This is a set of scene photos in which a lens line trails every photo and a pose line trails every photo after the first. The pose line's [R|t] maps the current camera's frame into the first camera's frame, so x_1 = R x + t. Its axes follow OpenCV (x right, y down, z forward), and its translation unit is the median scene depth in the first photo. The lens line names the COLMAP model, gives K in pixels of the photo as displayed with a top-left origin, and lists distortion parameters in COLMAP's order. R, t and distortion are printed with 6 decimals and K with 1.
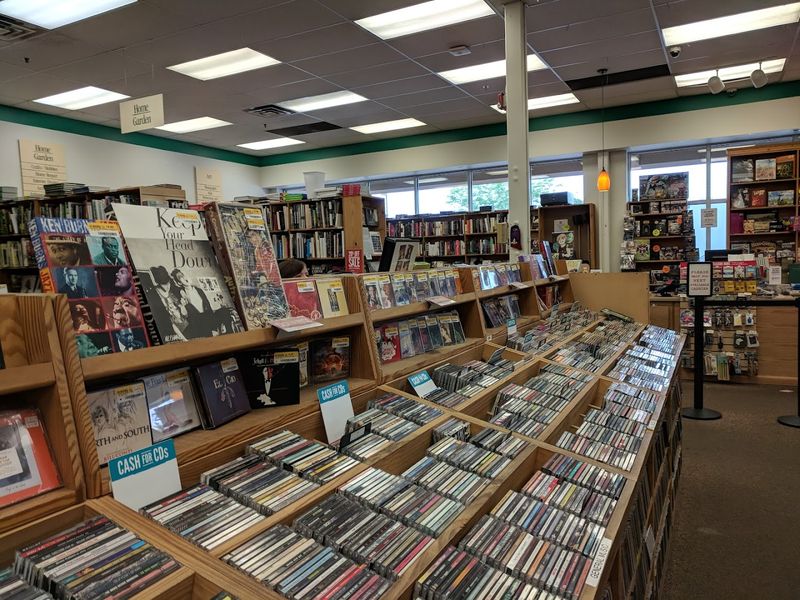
lens RADIAL K [[612.0, 0, 405.8], [0, 612.0, 298.0], [0, 0, 1]] dist [0.026157, -0.002206]
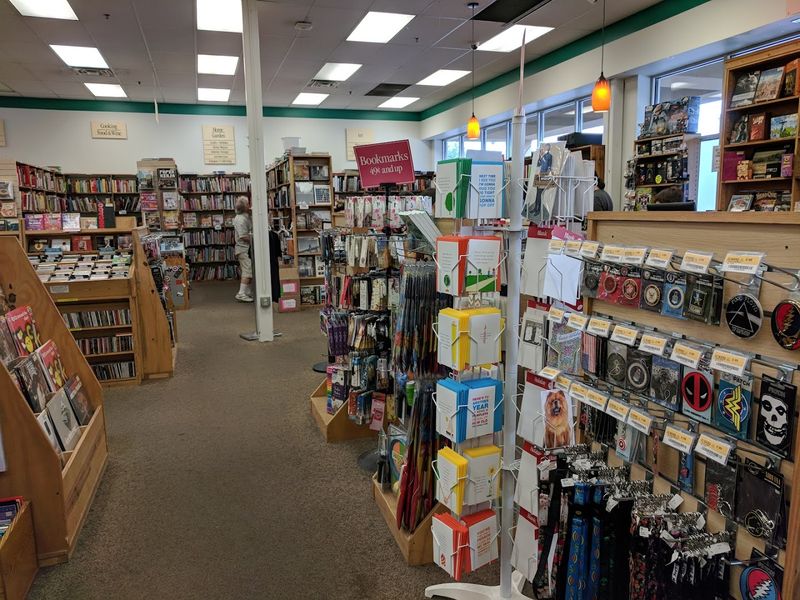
lens RADIAL K [[612.0, 0, 405.8], [0, 612.0, 298.0], [0, 0, 1]] dist [0.026157, -0.002206]
pose [[0.711638, 0.121249, -0.692004, 0.825734], [-0.049286, 0.991184, 0.122985, -0.040030], [0.700815, -0.053414, 0.711340, 0.224877]]
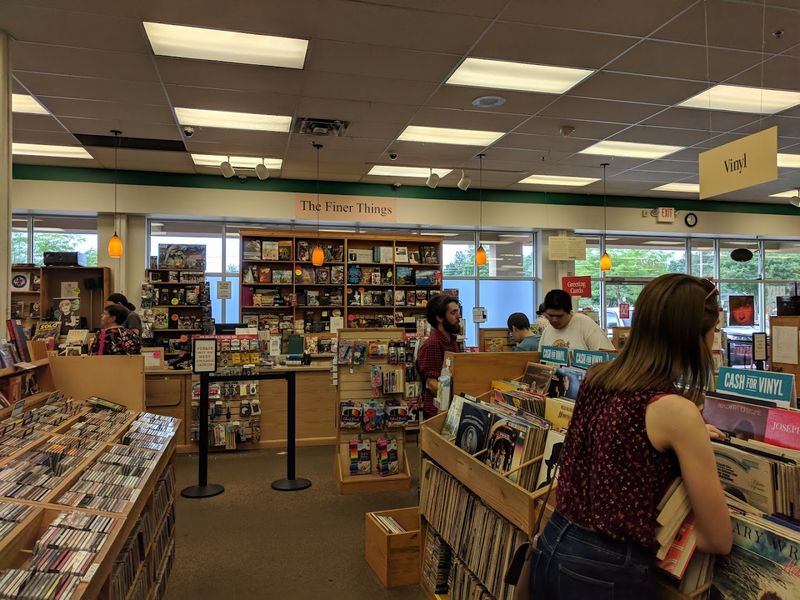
lens RADIAL K [[612.0, 0, 405.8], [0, 612.0, 298.0], [0, 0, 1]] dist [0.026157, -0.002206]
pose [[0.744633, 0.046372, 0.665862, 0.024642], [0.021039, 0.995457, -0.092854, -0.012807], [-0.667143, 0.083151, 0.740275, 0.011947]]
